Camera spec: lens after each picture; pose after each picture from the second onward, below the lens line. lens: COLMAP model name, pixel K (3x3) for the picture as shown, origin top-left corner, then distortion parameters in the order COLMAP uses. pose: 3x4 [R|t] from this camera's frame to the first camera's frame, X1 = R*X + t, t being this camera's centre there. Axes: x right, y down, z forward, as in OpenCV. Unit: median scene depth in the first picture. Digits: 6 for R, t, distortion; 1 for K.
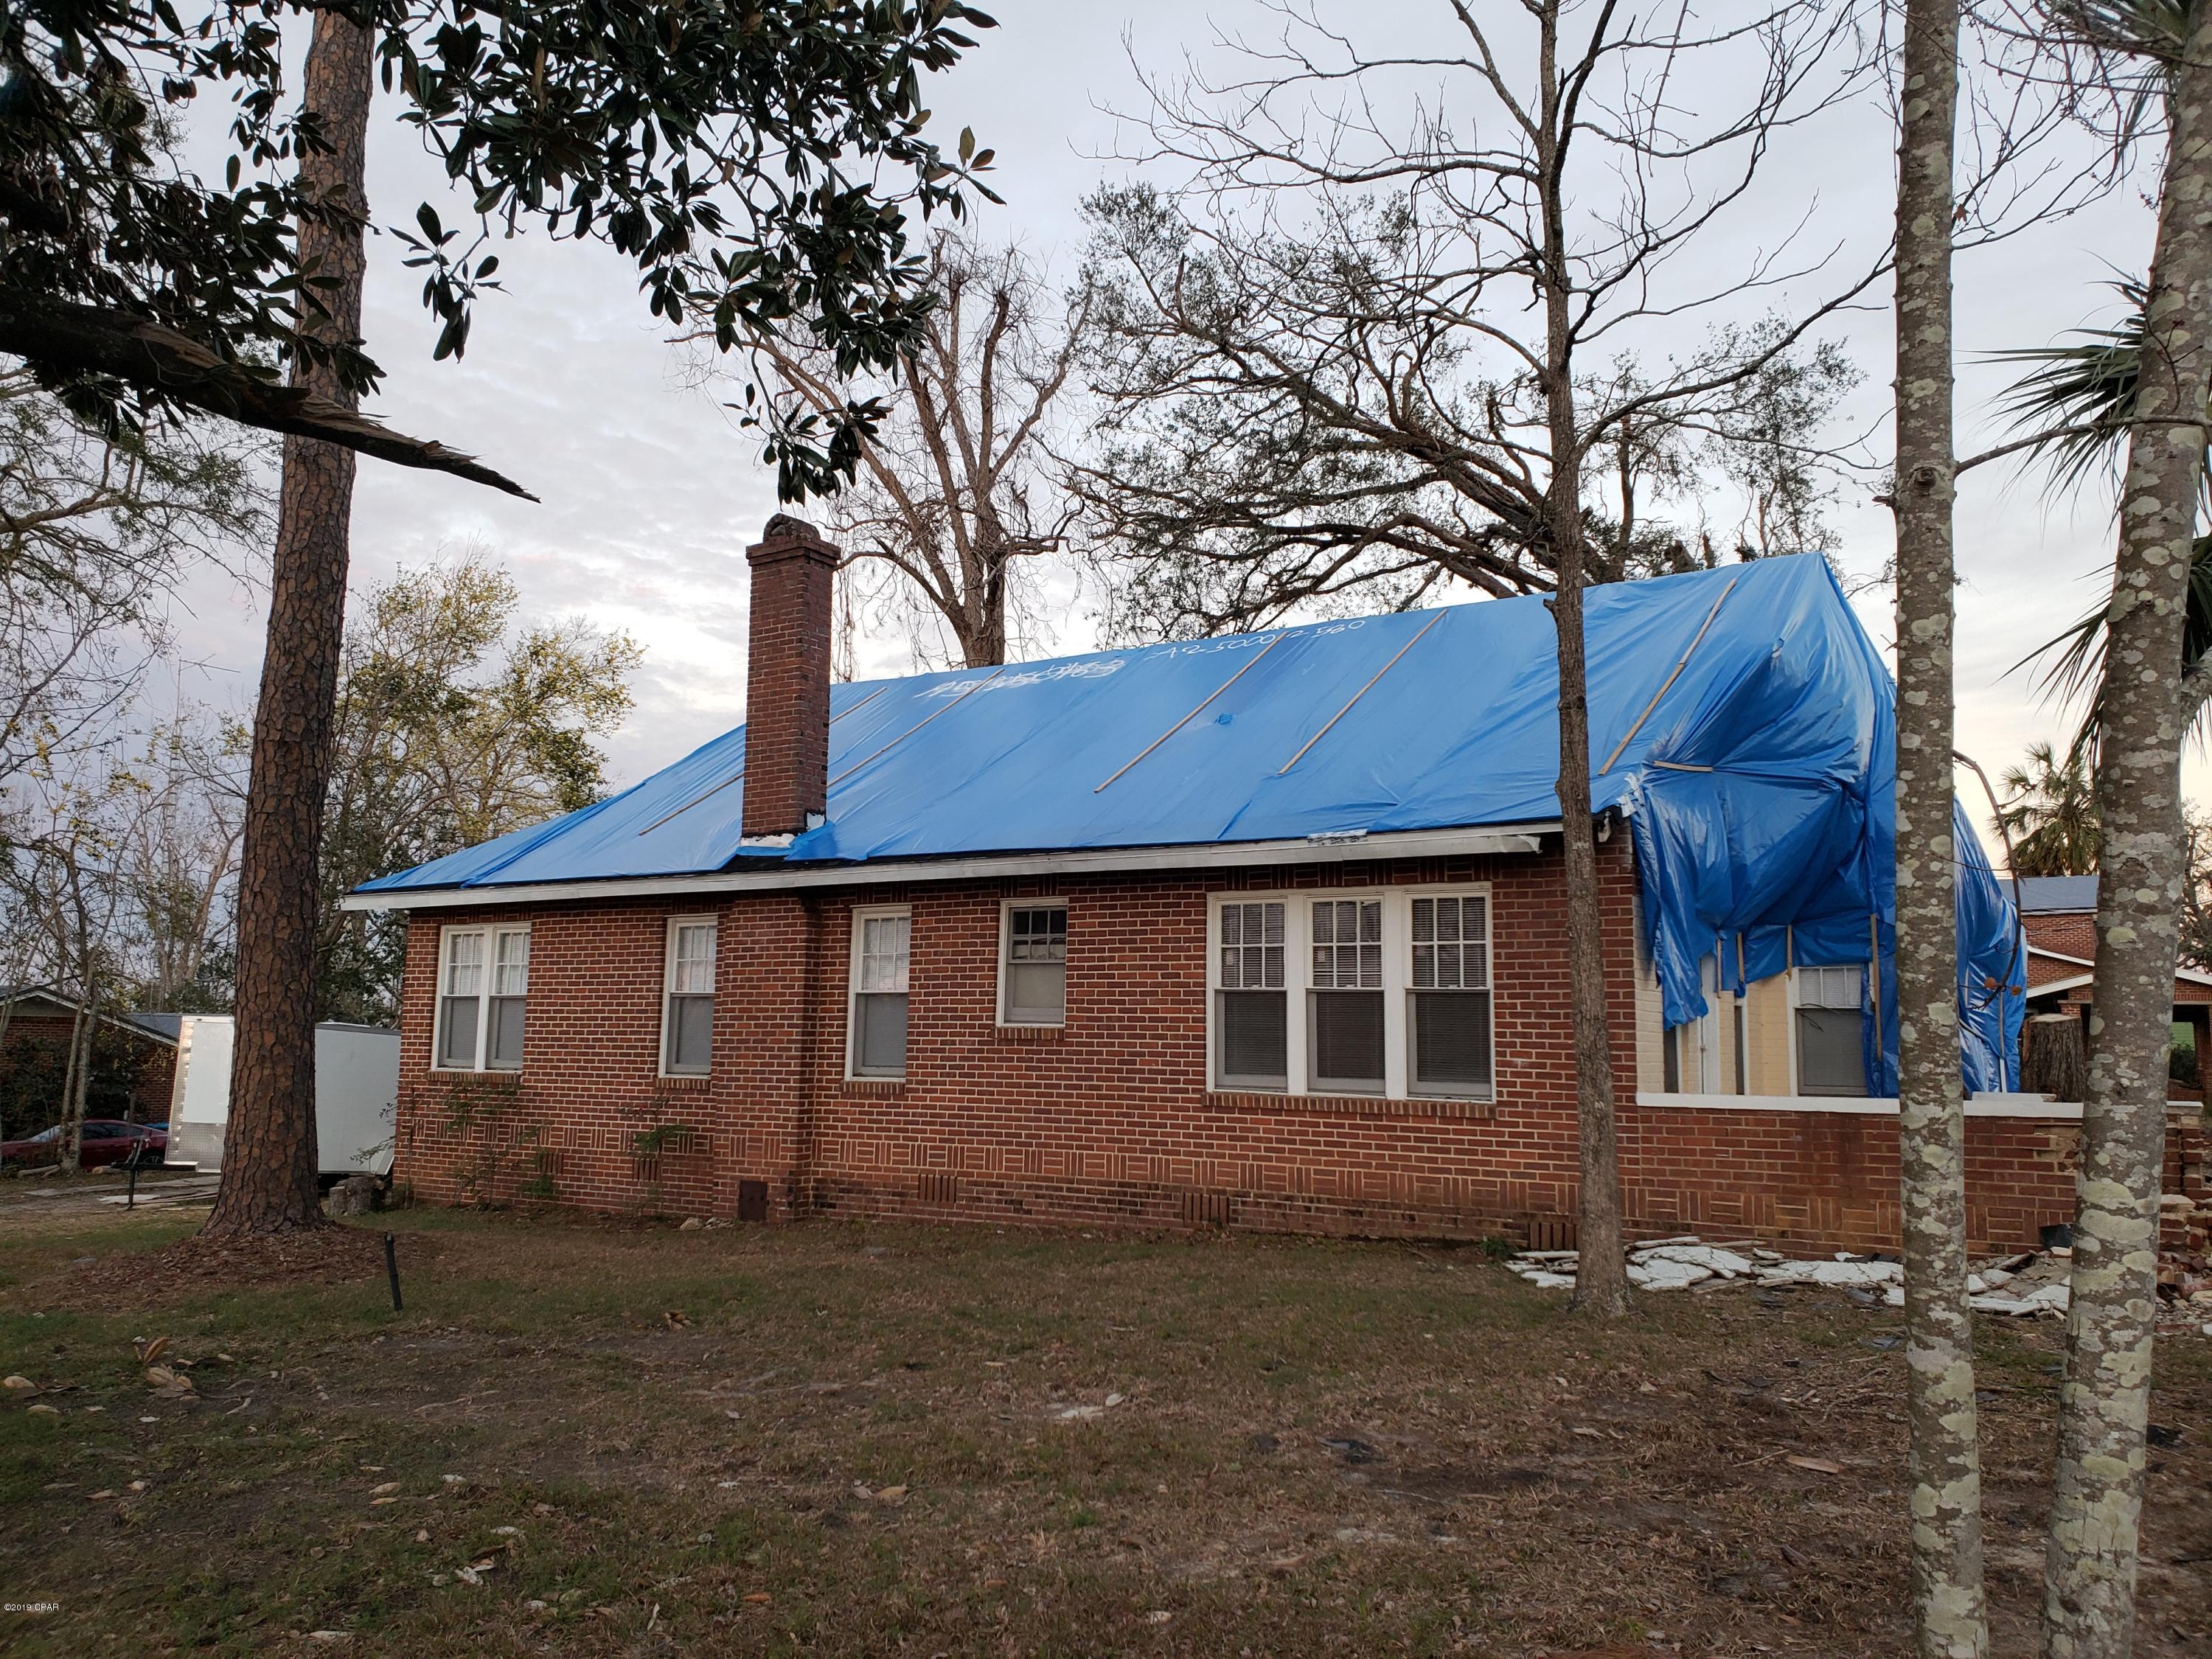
lens RADIAL K [[1679.8, 0, 1110.8], [0, 1679.8, 835.5], [0, 0, 1]] dist [0.005125, 0.000535]
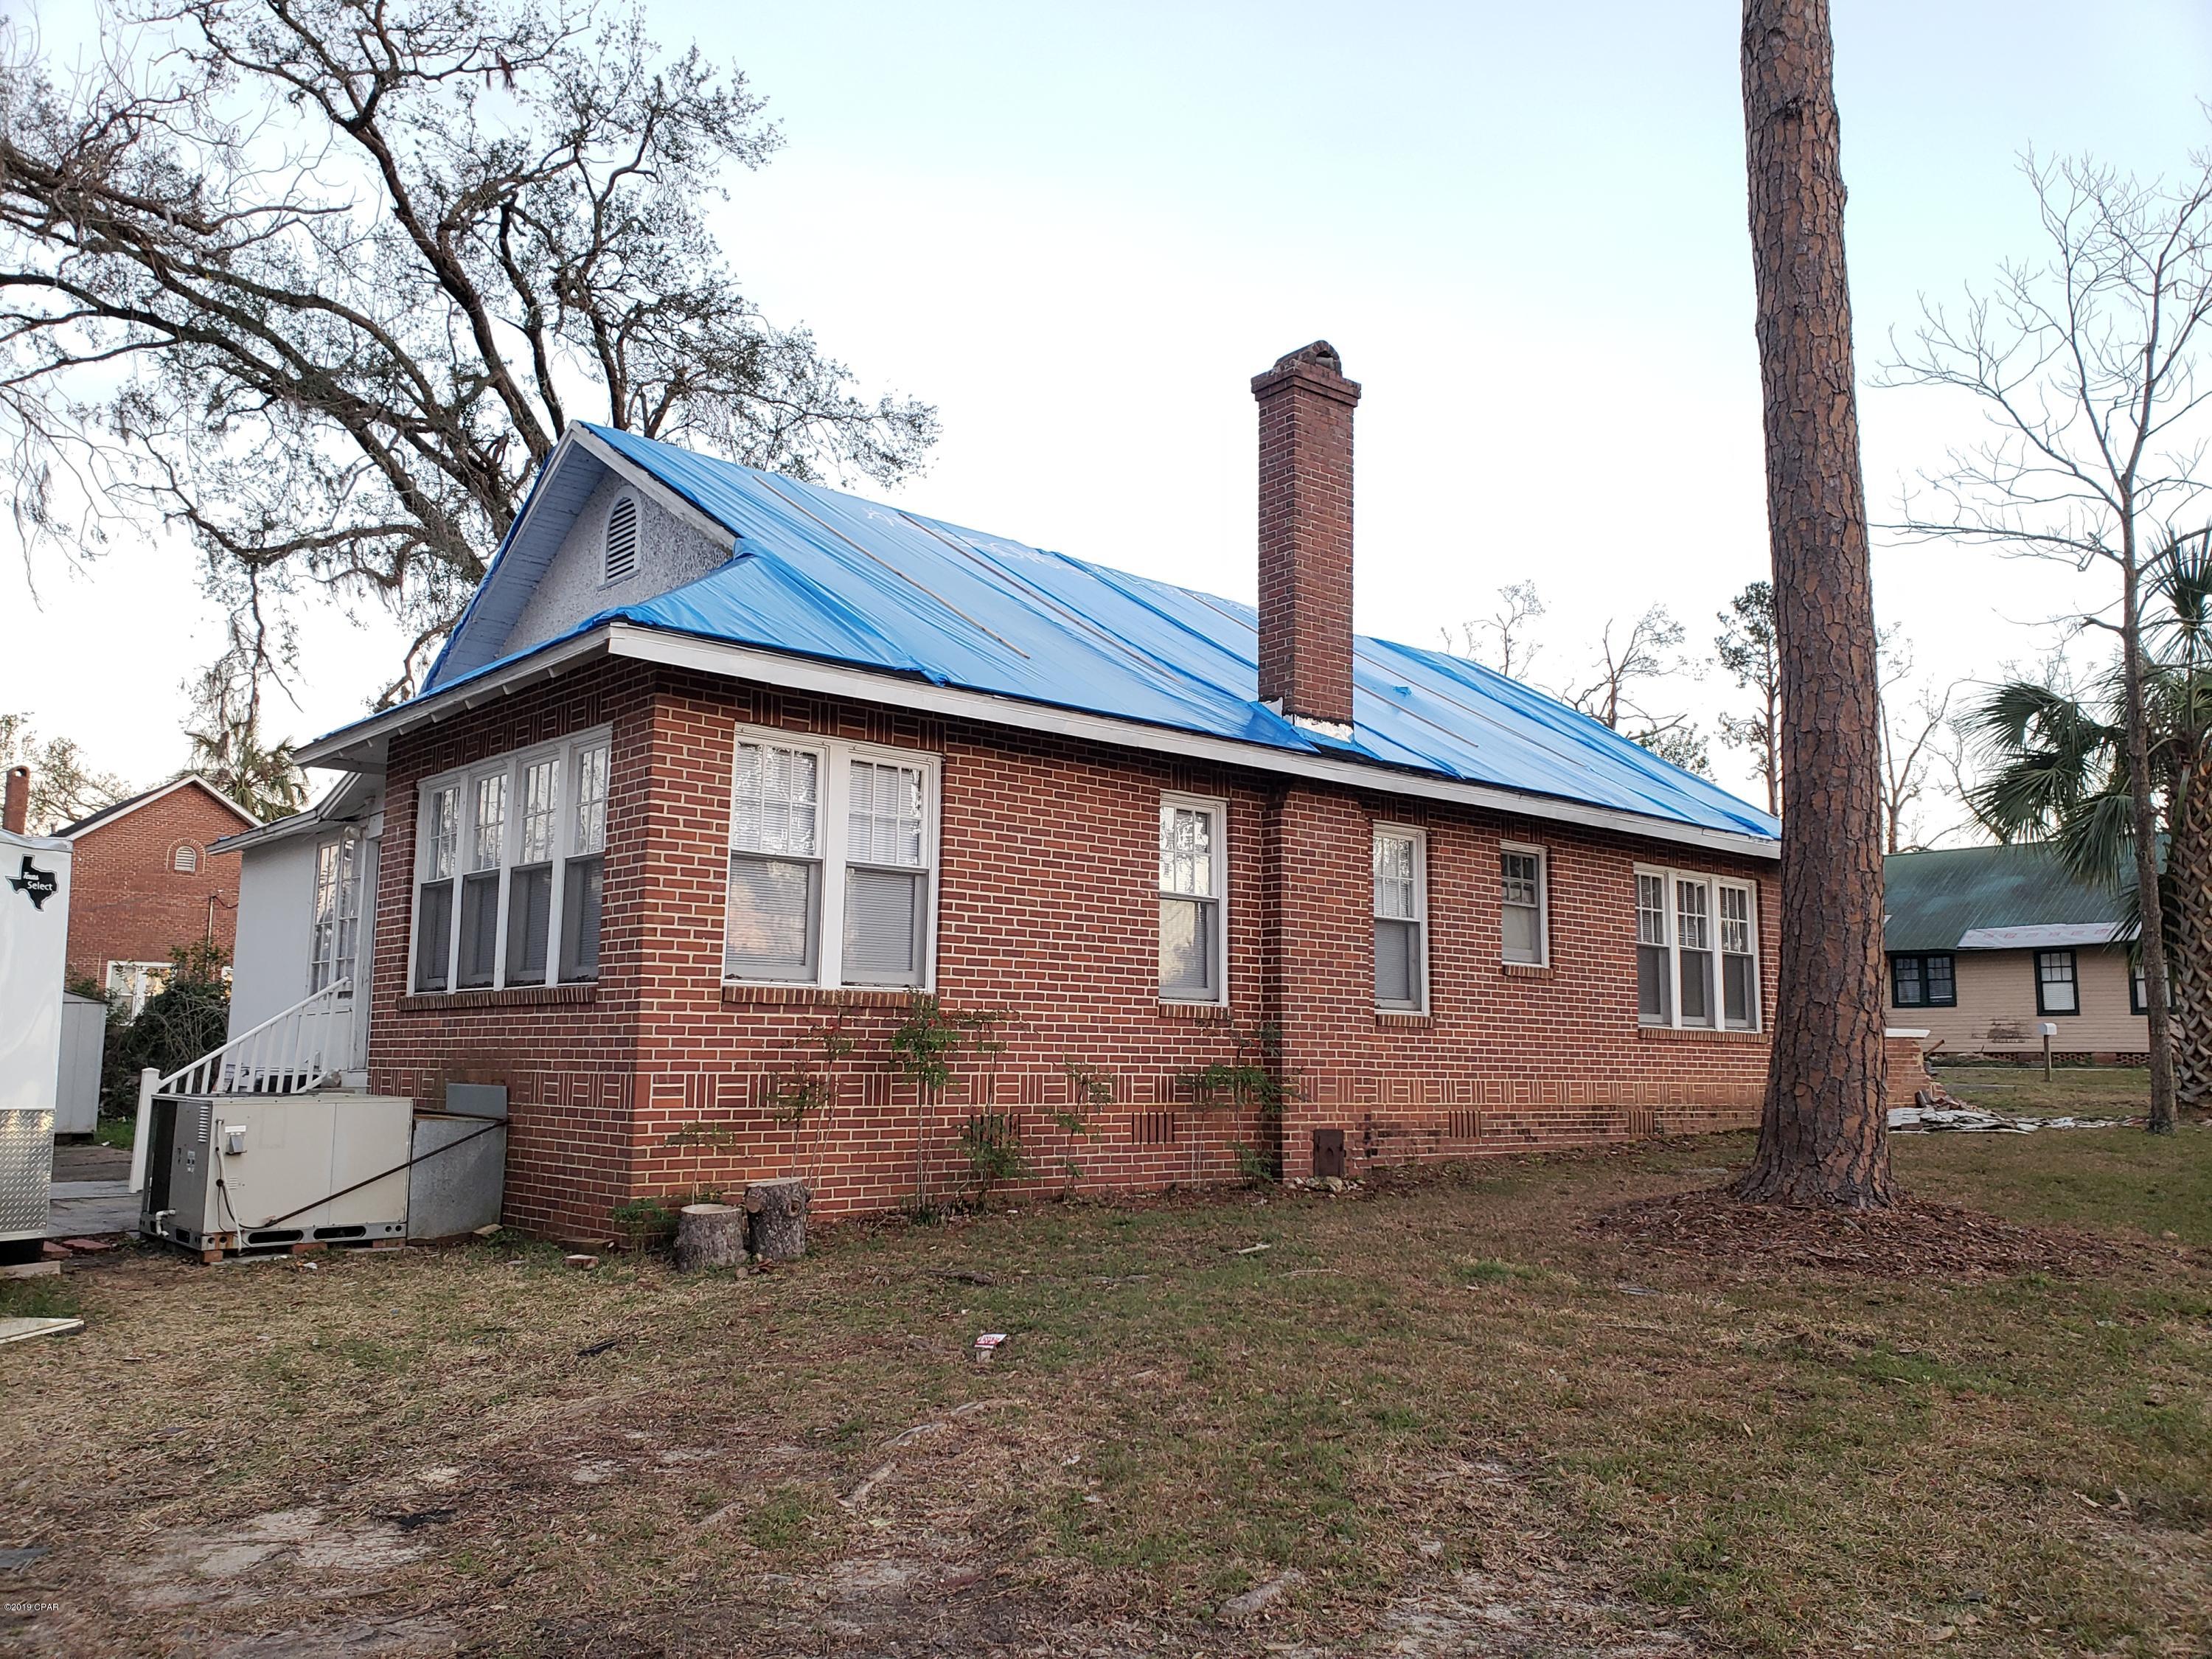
lens RADIAL K [[1679.8, 0, 1106.2], [0, 1679.8, 823.2], [0, 0, 1]] dist [0.005125, 0.000535]
pose [[0.336423, 0.111649, 0.935069, -1.105745], [-0.150631, 0.986542, -0.063600, 0.130246], [-0.929586, -0.119454, 0.348713, 0.869177]]
